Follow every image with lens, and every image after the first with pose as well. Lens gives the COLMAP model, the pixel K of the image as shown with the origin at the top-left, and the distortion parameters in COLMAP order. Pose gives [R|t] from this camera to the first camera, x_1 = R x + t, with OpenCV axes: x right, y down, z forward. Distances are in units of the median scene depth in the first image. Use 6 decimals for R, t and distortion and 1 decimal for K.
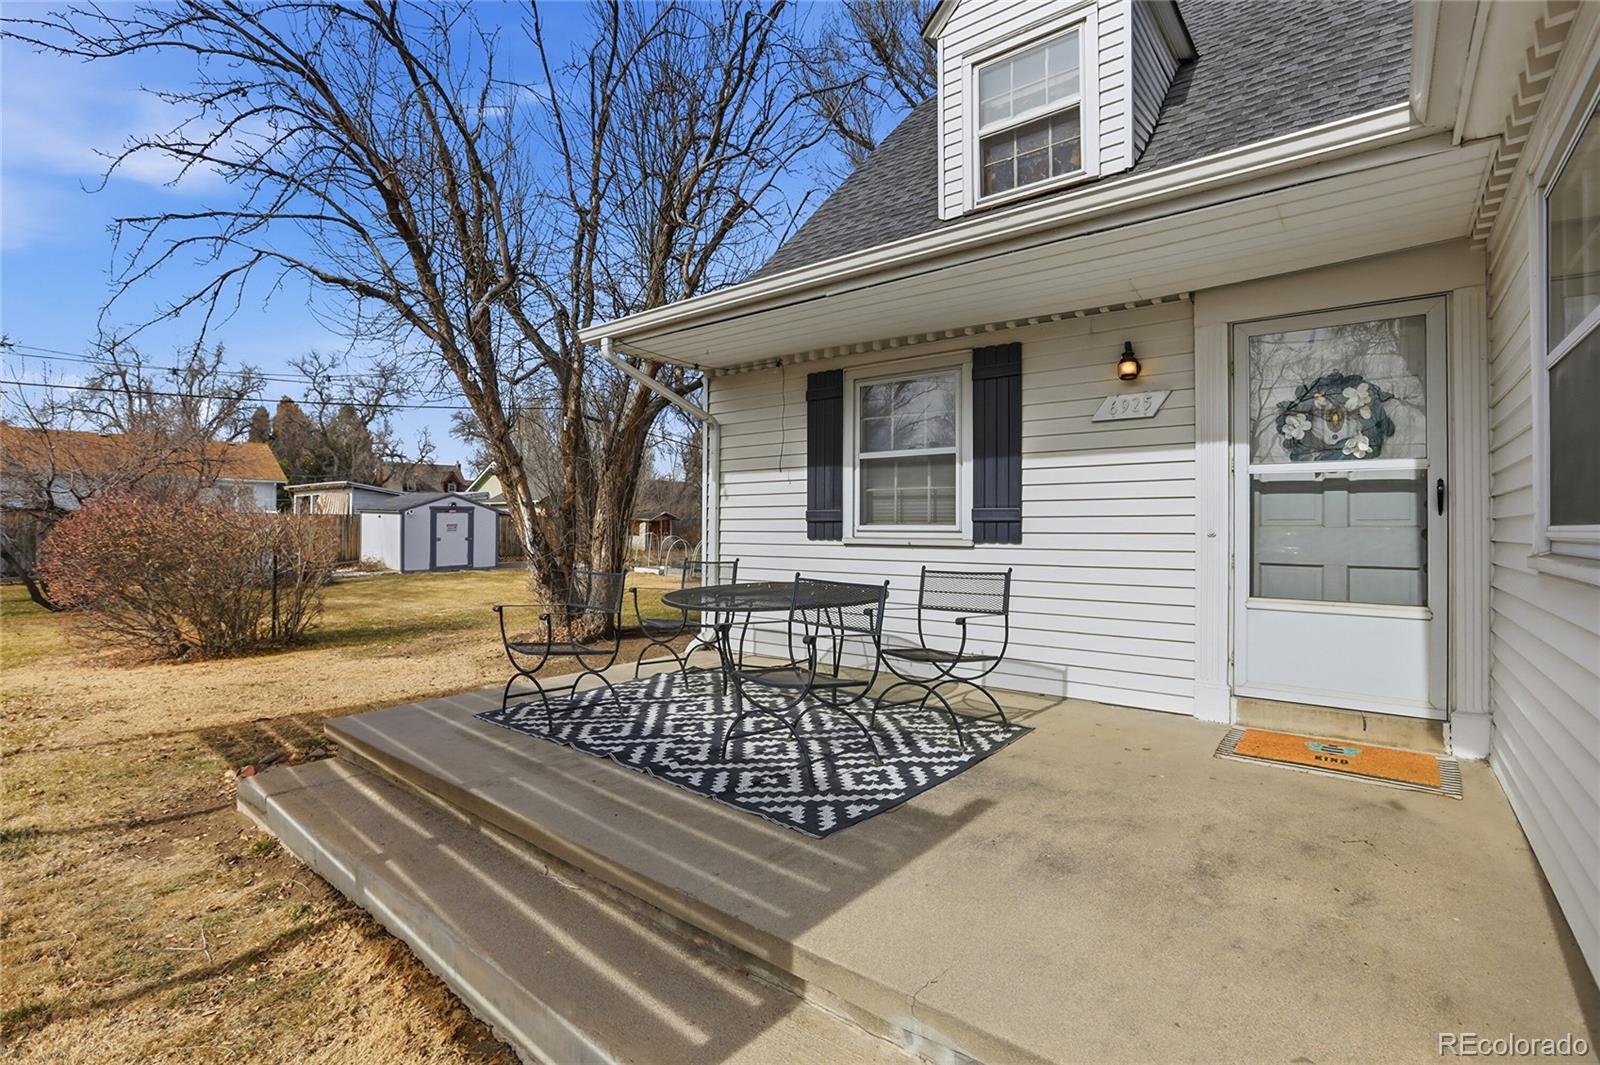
lens RADIAL K [[741.8, 0, 805.3], [0, 741.8, 517.0], [0, 0, 1]] dist [-0.049410, 0.013696]
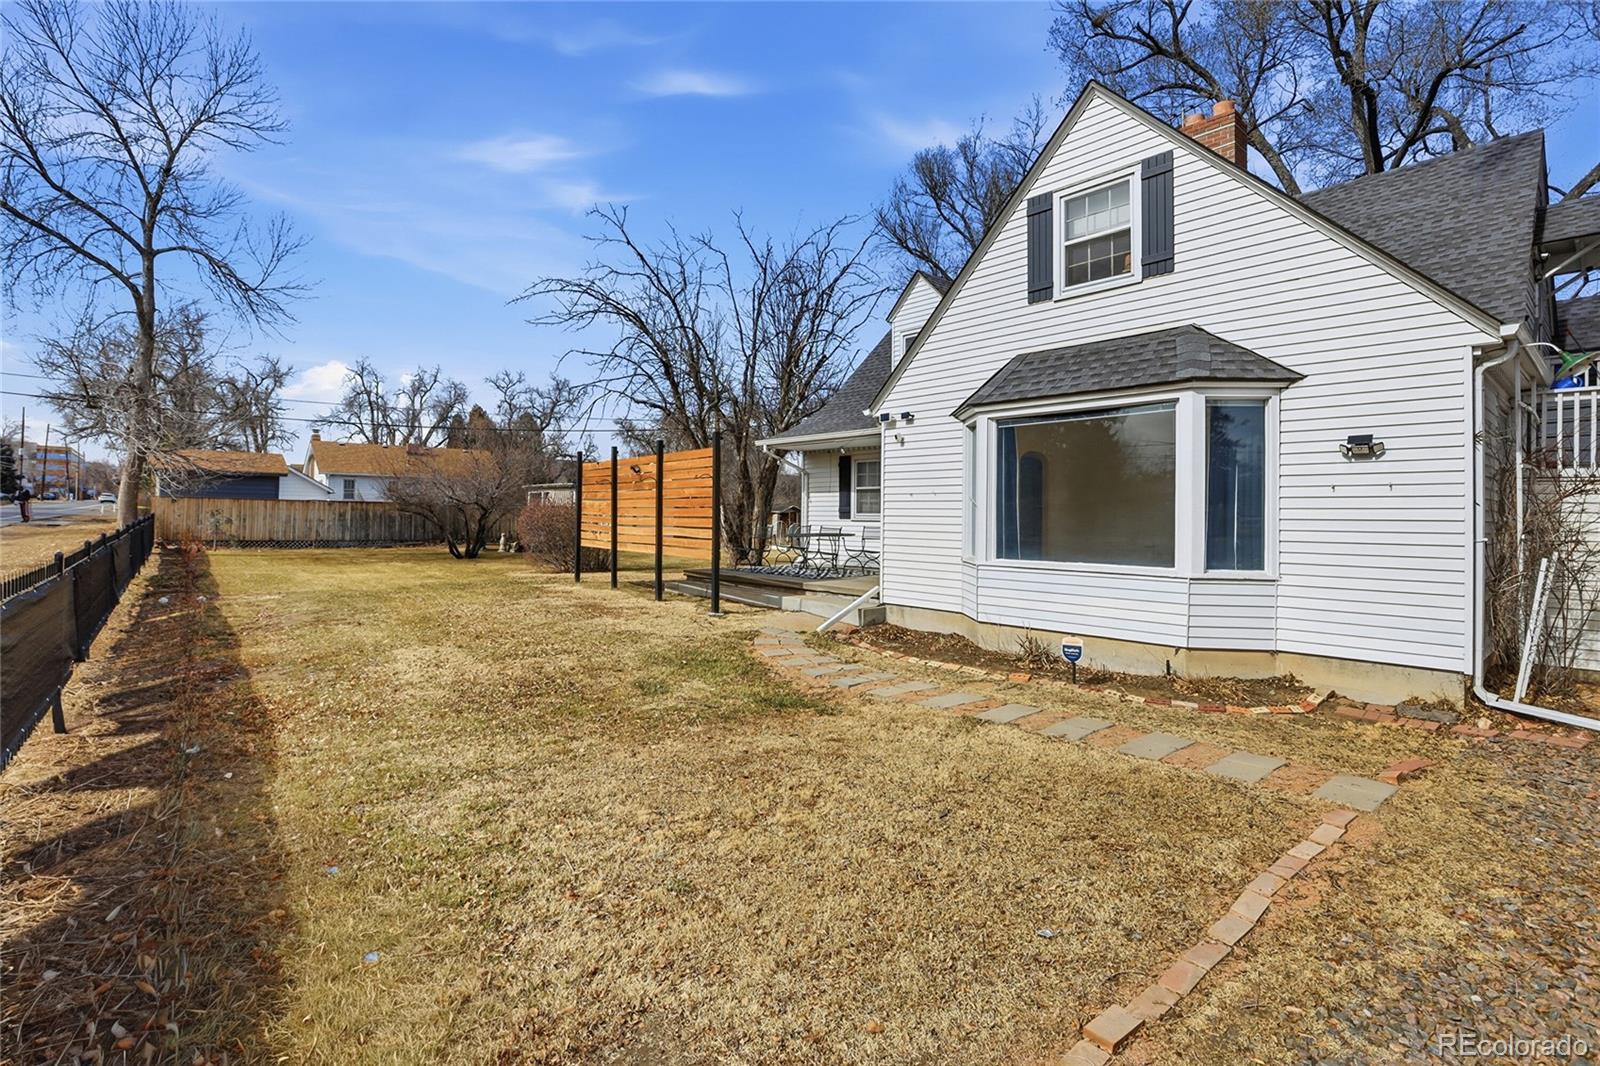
lens RADIAL K [[741.8, 0, 804.0], [0, 741.8, 511.6], [0, 0, 1]] dist [-0.049410, 0.013696]
pose [[0.984665, 0.009764, -0.174183, 0.084548], [-0.009669, 0.999952, 0.001393, 0.000348], [0.174189, 0.000312, 0.984712, -0.402196]]
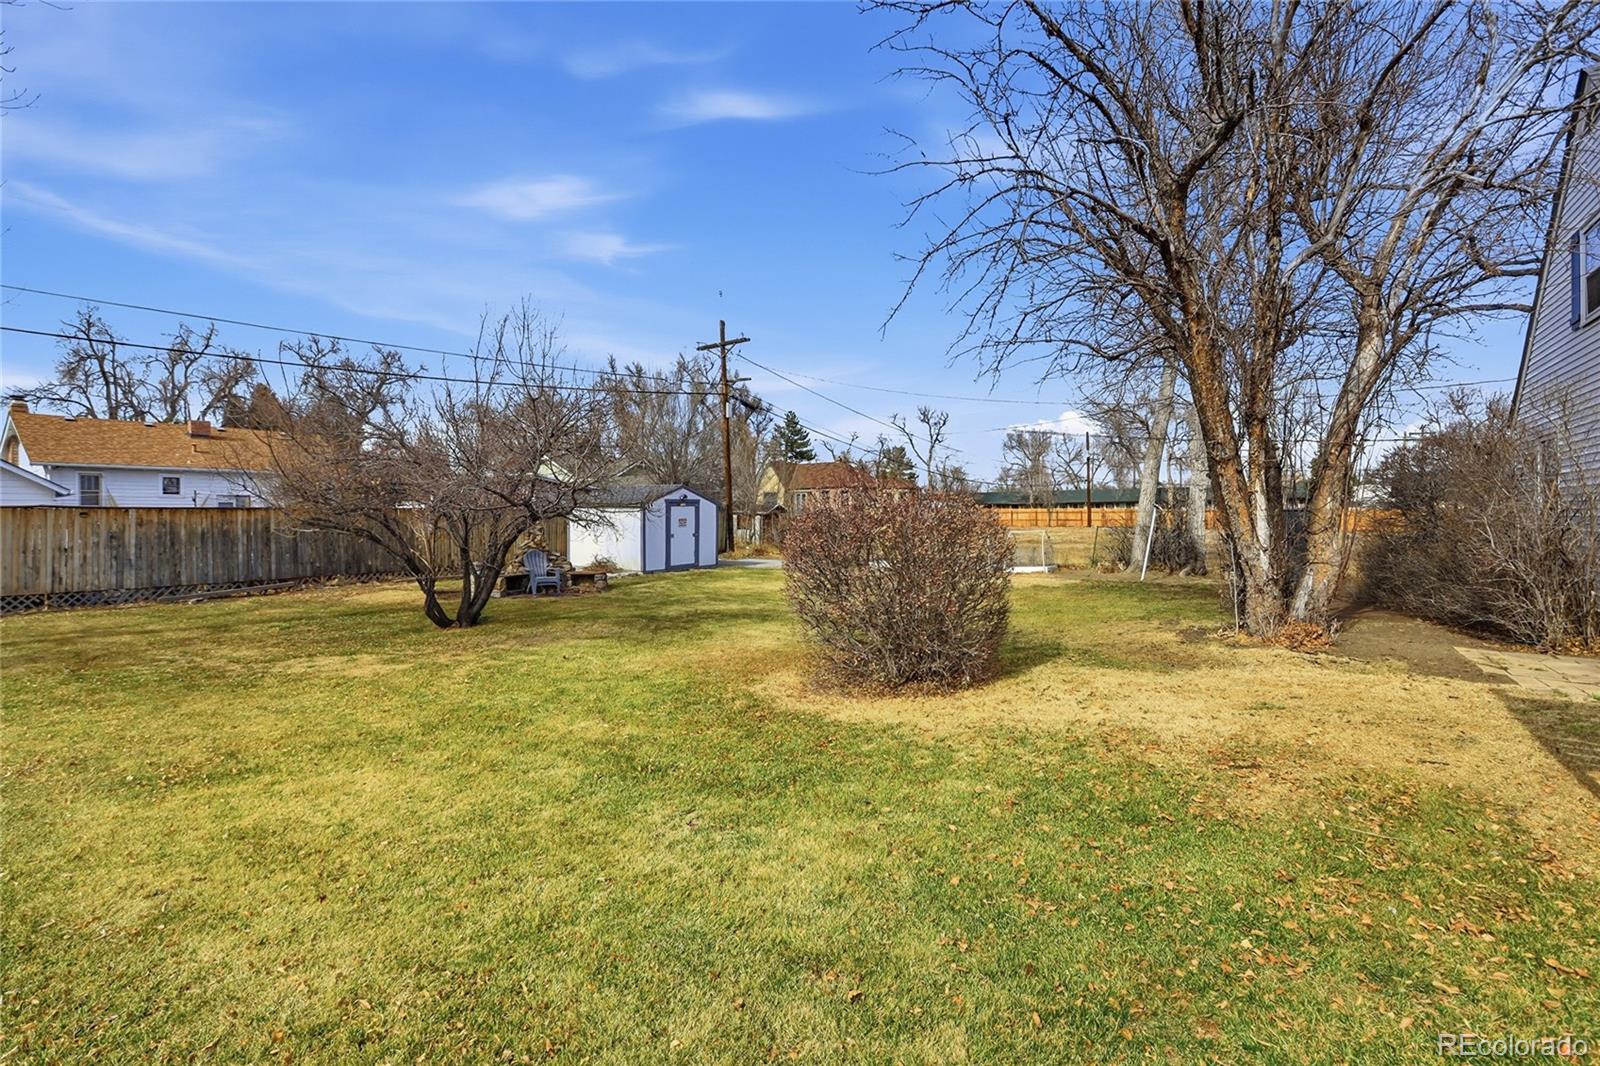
lens RADIAL K [[741.8, 0, 814.8], [0, 741.8, 527.1], [0, 0, 1]] dist [-0.049410, 0.013696]
pose [[0.996690, -0.010462, 0.080618, -0.393923], [0.008589, 0.999686, 0.023538, -0.000036], [-0.080839, -0.022768, 0.996467, 0.065661]]
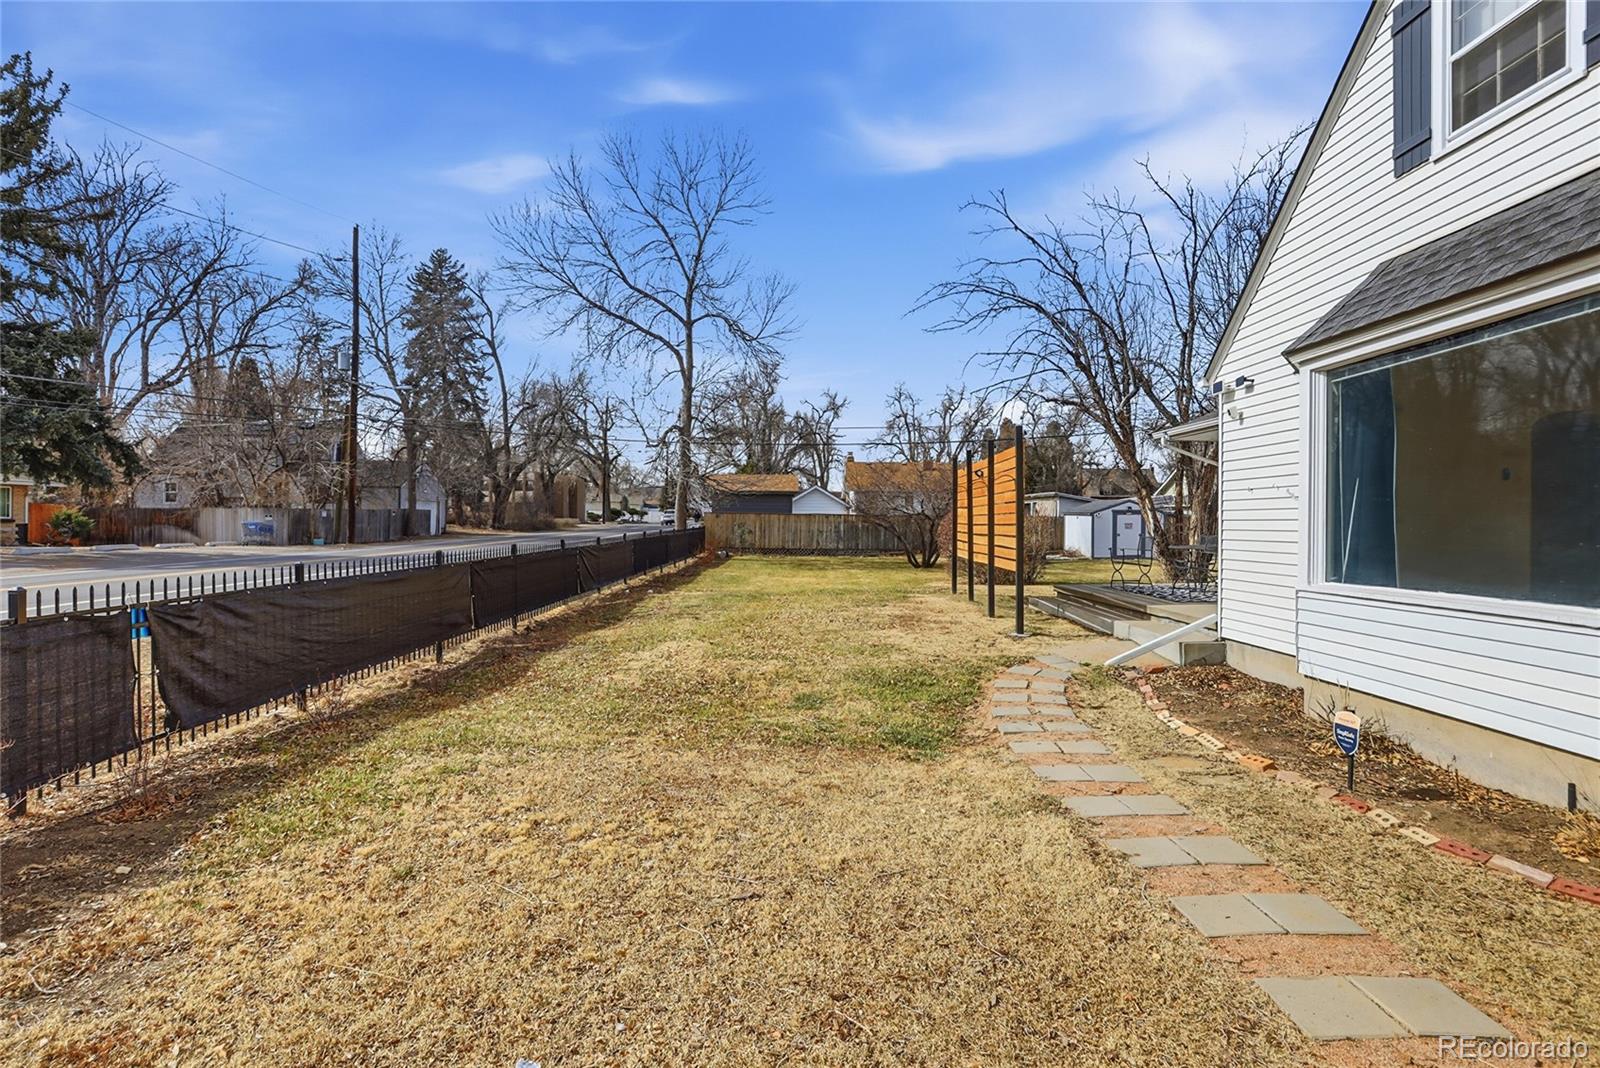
lens RADIAL K [[769.2, 0, 811.9], [0, 769.2, 528.1], [0, 0, 1]] dist [-0.026993, 0.006768]
pose [[0.648266, 0.006315, -0.761388, 0.192098], [0.002775, 0.999939, 0.010656, 0.002435], [0.761409, -0.009021, 0.648209, -0.314522]]
